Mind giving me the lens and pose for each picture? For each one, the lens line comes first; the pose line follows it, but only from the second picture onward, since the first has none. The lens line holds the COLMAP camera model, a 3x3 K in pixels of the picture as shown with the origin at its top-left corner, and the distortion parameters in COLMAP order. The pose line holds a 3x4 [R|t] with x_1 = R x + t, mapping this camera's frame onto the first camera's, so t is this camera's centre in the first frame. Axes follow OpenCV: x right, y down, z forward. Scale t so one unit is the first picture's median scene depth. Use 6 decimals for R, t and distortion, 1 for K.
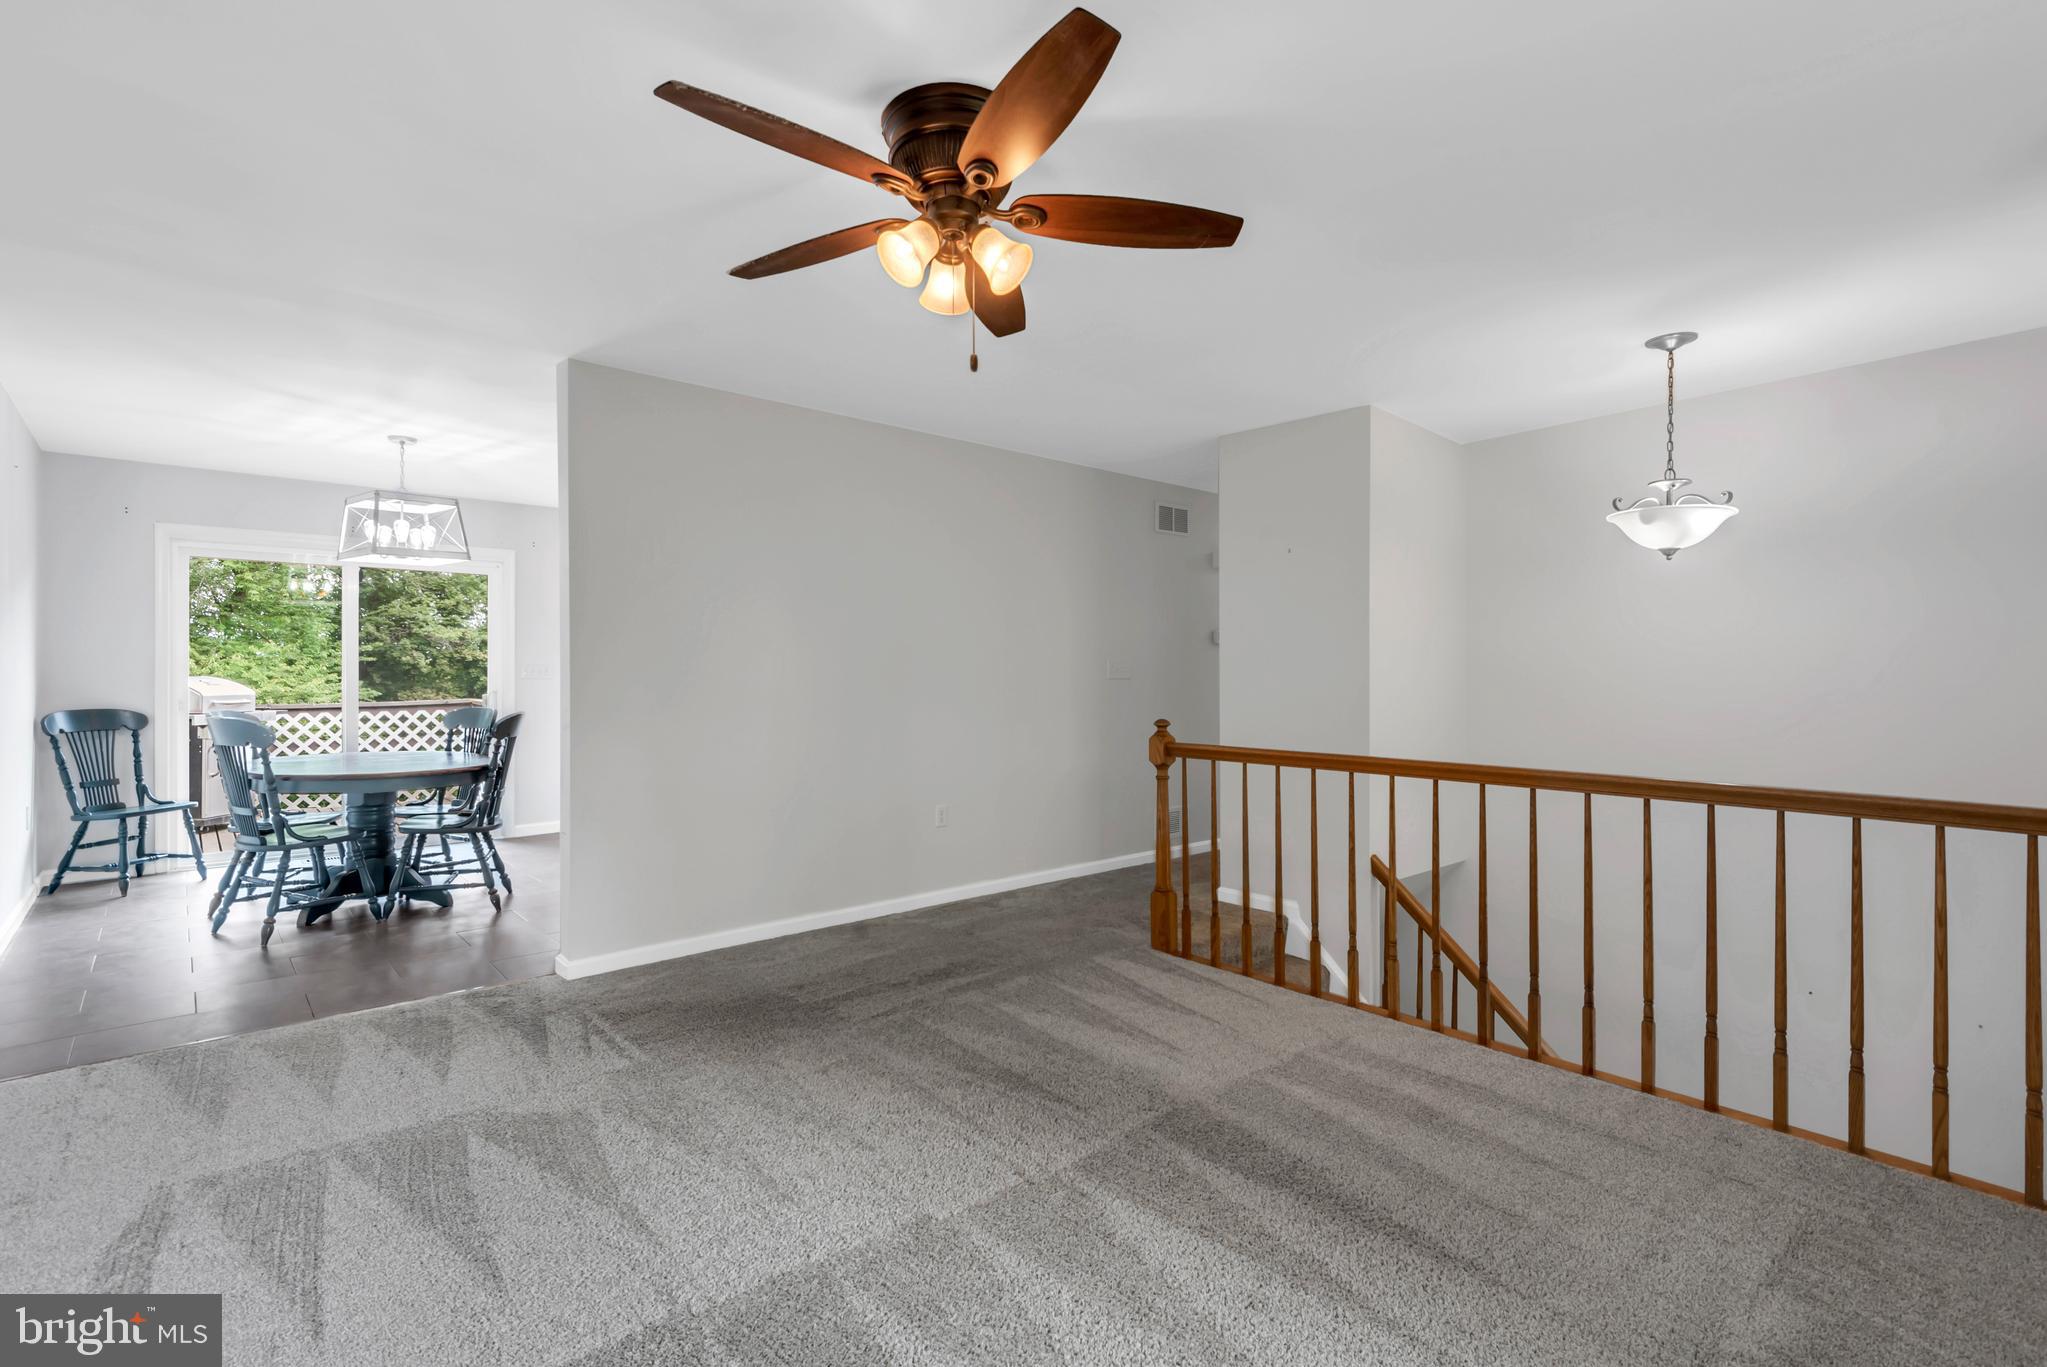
lens RADIAL K [[943.5, 0, 1026.3], [0, 943.5, 669.3], [0, 0, 1]] dist [0.056380, -0.027323]
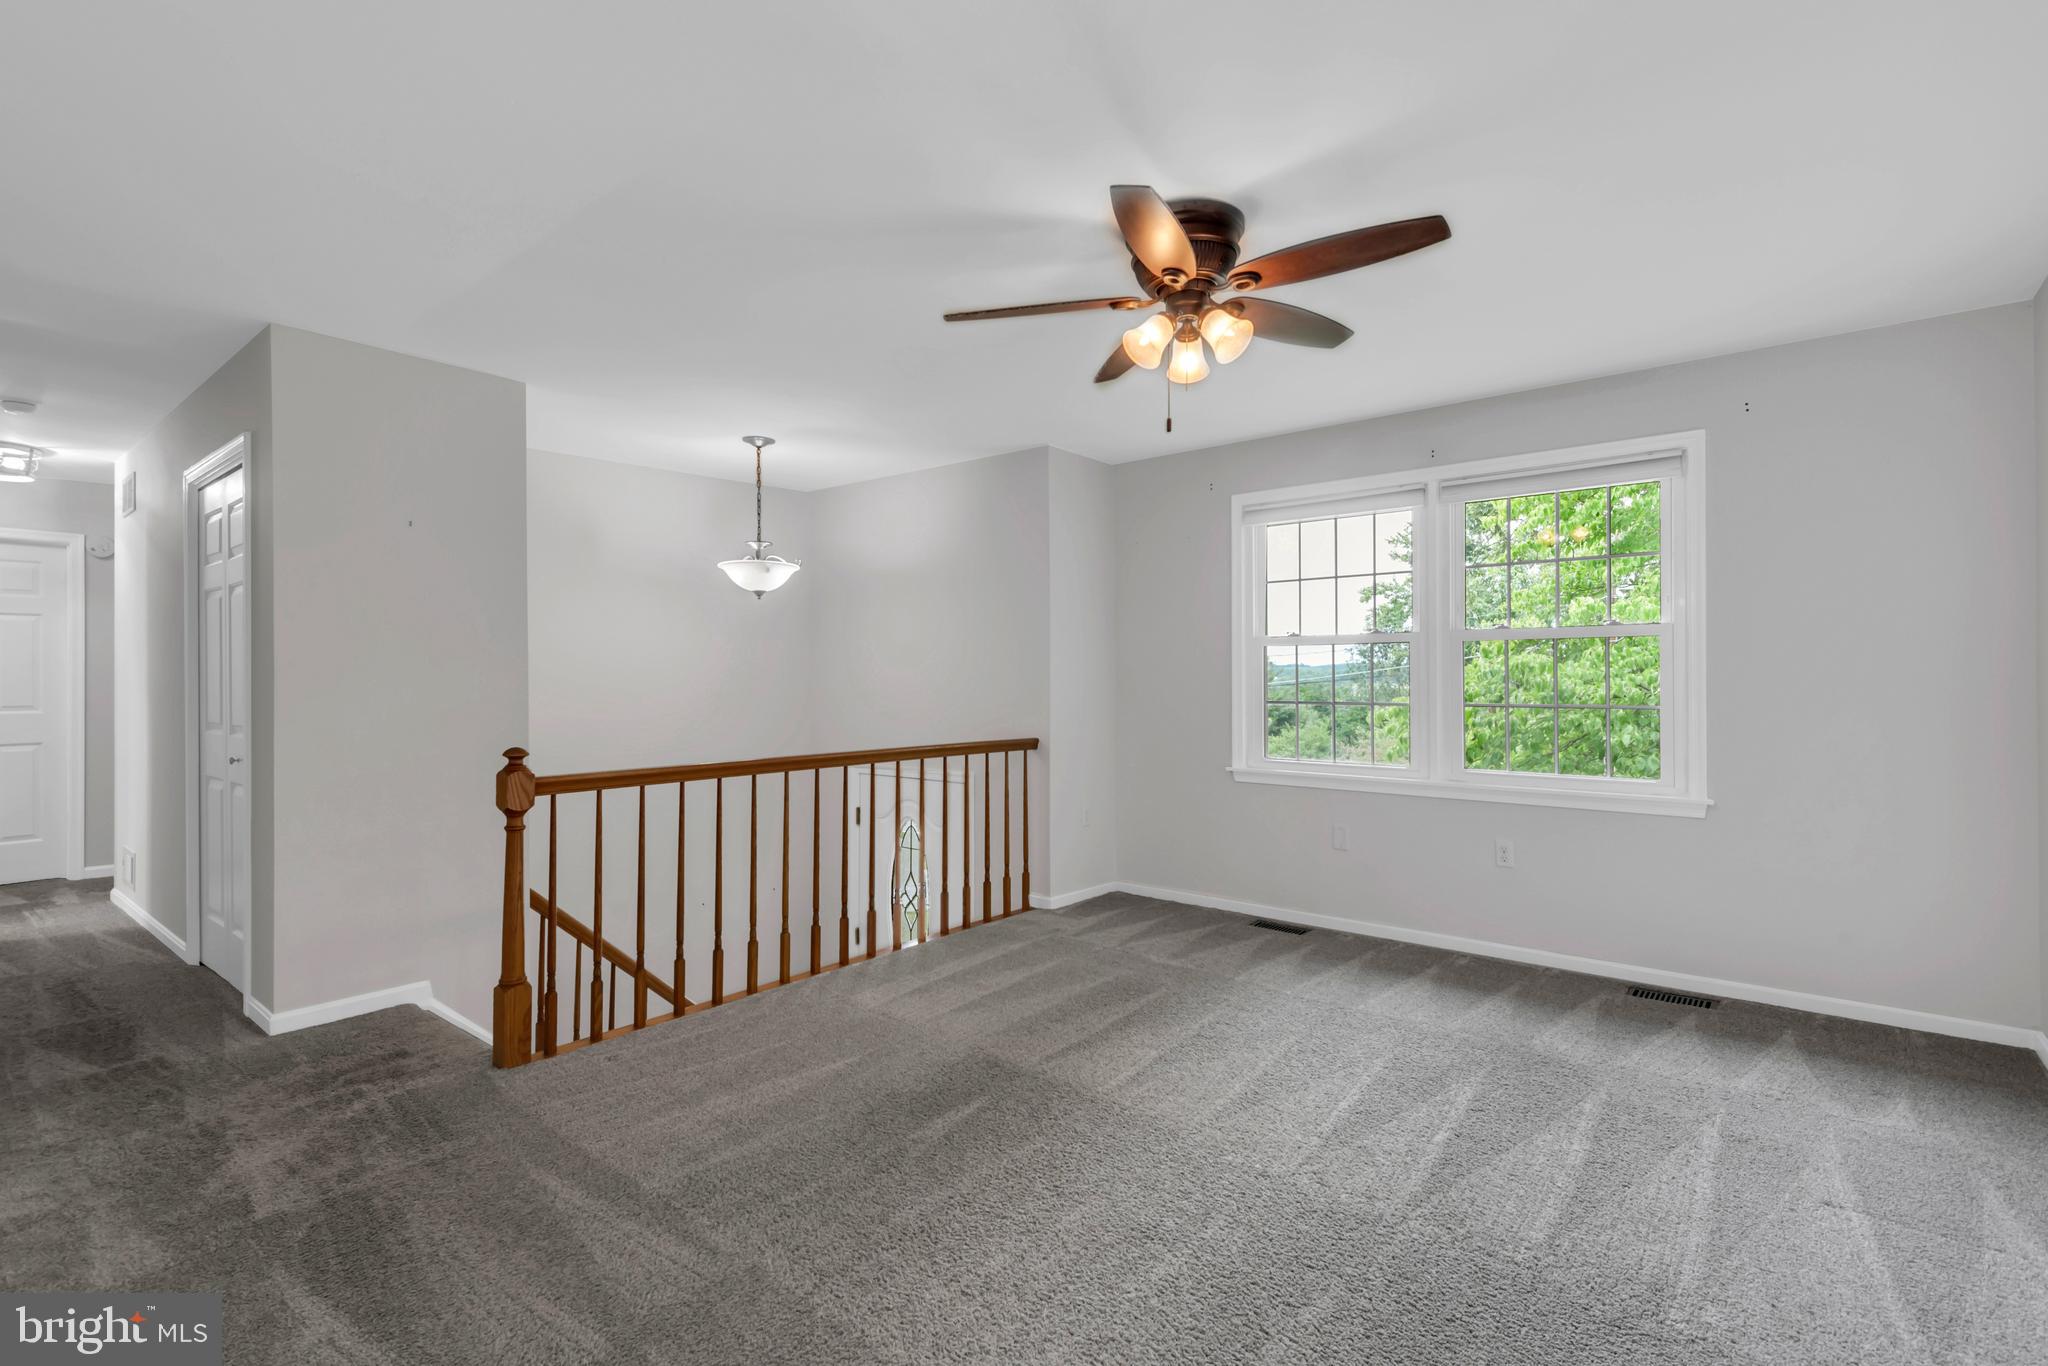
lens RADIAL K [[959.8, 0, 1027.7], [0, 959.8, 672.9], [0, 0, 1]] dist [0.023592, -0.007712]
pose [[-0.156146, 0.005936, 0.987716, -0.688510], [0.001575, 0.999982, -0.005761, 0.000246], [-0.987733, 0.000656, -0.156153, 0.766815]]
